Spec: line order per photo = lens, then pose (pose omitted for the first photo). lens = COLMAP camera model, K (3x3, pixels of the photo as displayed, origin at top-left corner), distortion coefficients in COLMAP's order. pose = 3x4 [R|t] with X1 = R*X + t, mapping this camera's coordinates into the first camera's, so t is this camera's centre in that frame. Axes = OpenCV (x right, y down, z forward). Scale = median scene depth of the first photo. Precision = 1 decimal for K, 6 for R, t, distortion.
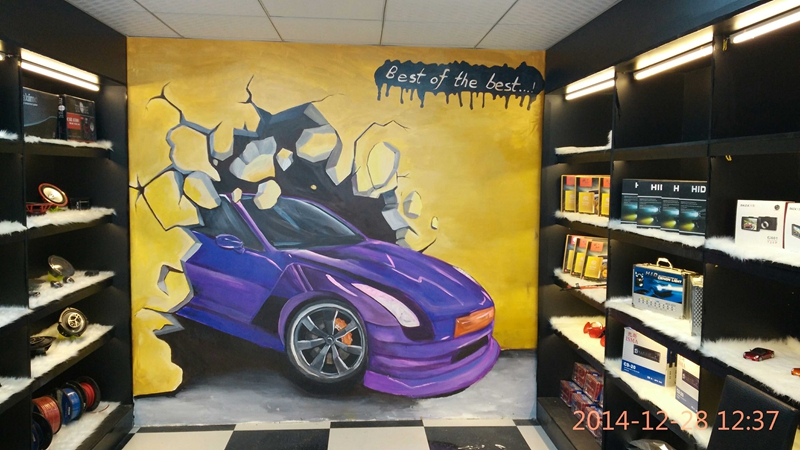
lens RADIAL K [[690.4, 0, 398.8], [0, 690.4, 224.7], [0, 0, 1]] dist [0.119908, -0.056565]
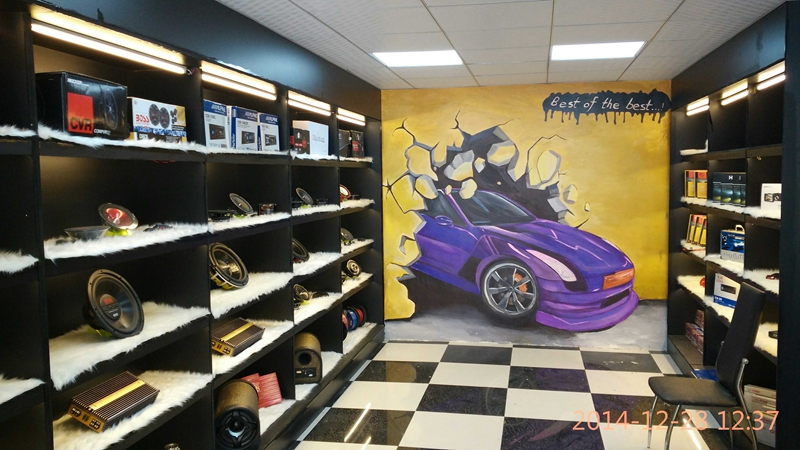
lens RADIAL K [[690.4, 0, 395.9], [0, 690.4, 222.6], [0, 0, 1]] dist [0.119908, -0.056565]
pose [[0.965194, -0.003832, -0.261506, 0.048699], [0.002970, 0.999989, -0.003693, 0.034214], [0.261517, 0.002788, 0.965195, -0.474193]]
